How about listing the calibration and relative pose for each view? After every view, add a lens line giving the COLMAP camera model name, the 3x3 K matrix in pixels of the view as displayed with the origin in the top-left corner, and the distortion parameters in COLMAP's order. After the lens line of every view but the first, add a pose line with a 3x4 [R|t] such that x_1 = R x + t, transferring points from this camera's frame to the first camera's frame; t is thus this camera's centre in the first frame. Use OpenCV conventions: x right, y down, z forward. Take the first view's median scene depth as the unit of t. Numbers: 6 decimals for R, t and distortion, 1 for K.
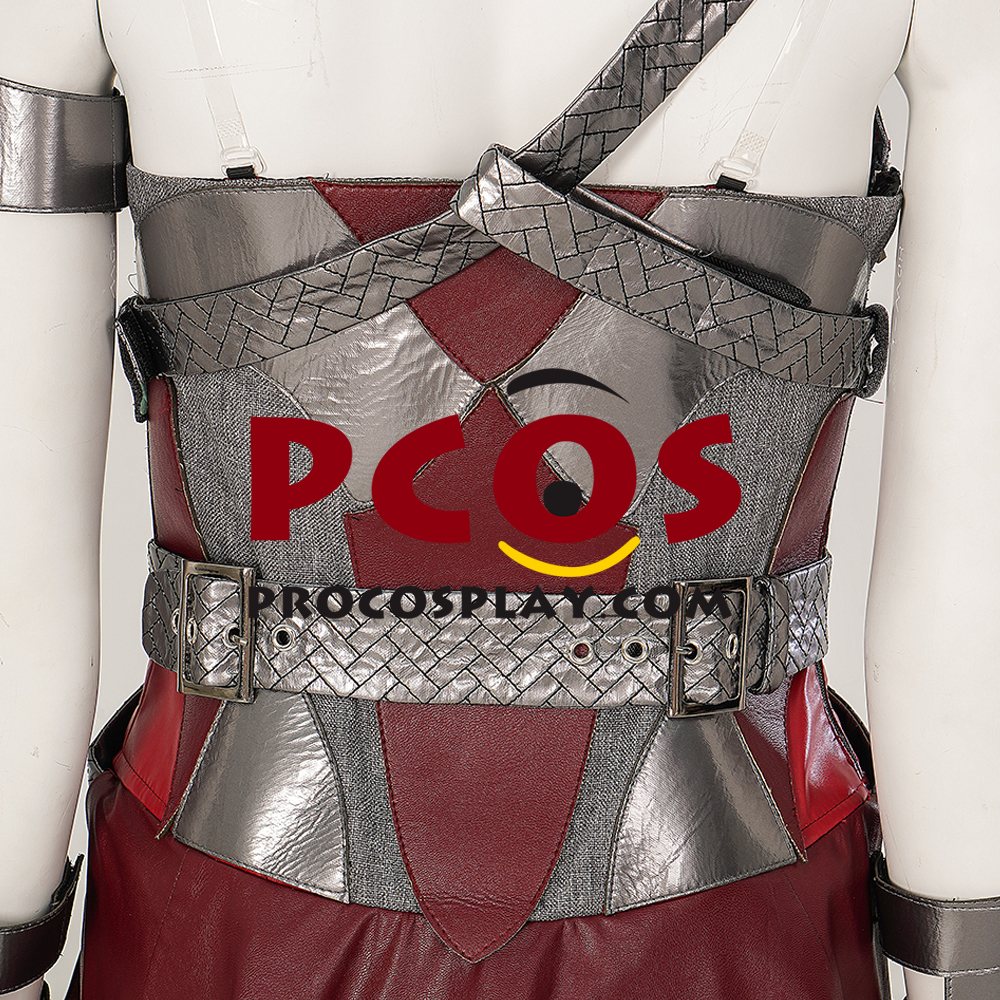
lens RADIAL K [[3749.4, 0, 500.0], [0, 3749.4, 500.0], [0, 0, 1]] dist [-0.197892, -2.603891]
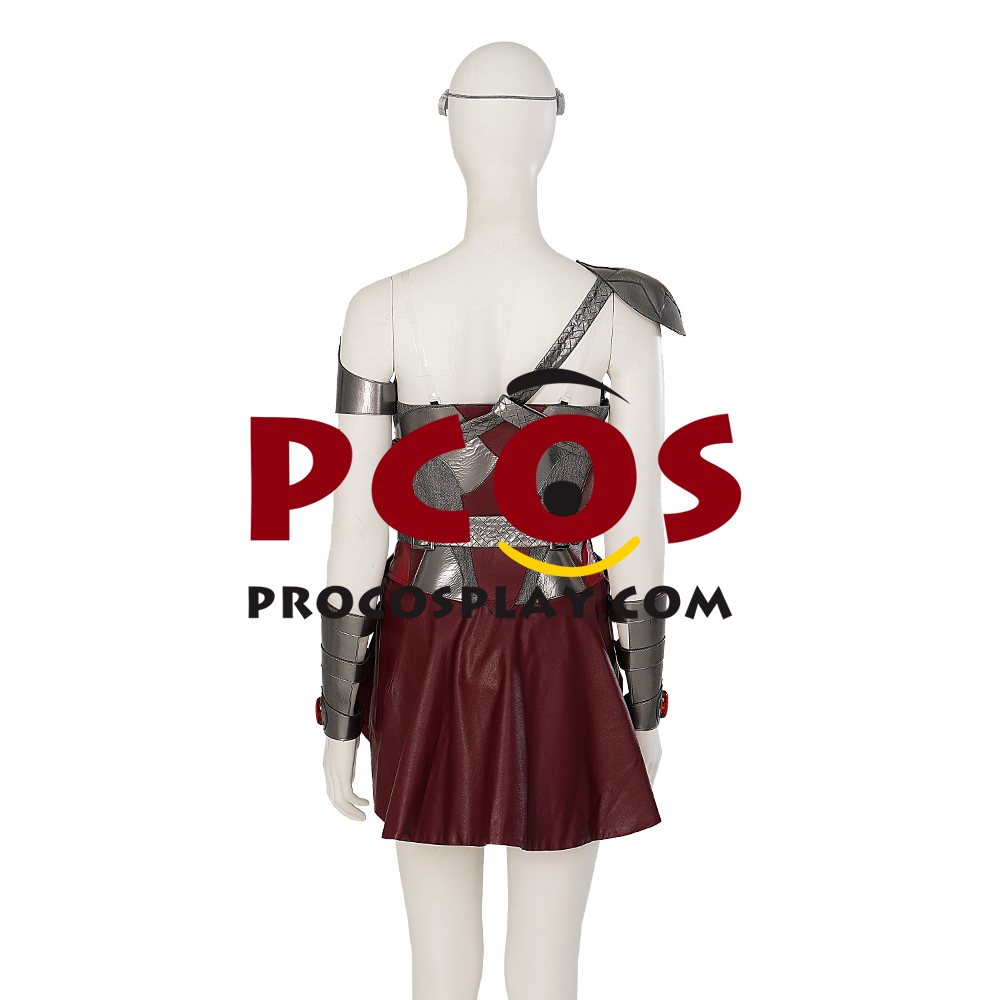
lens RADIAL K [[3749.4, 0, 500.0], [0, 3749.4, 500.0], [0, 0, 1]] dist [-0.197892, -2.603891]
pose [[0.996894, -0.027801, 0.073684, -0.282185], [0.031842, 0.998019, -0.054259, 0.214994], [-0.072029, 0.056436, 0.995805, -2.736826]]
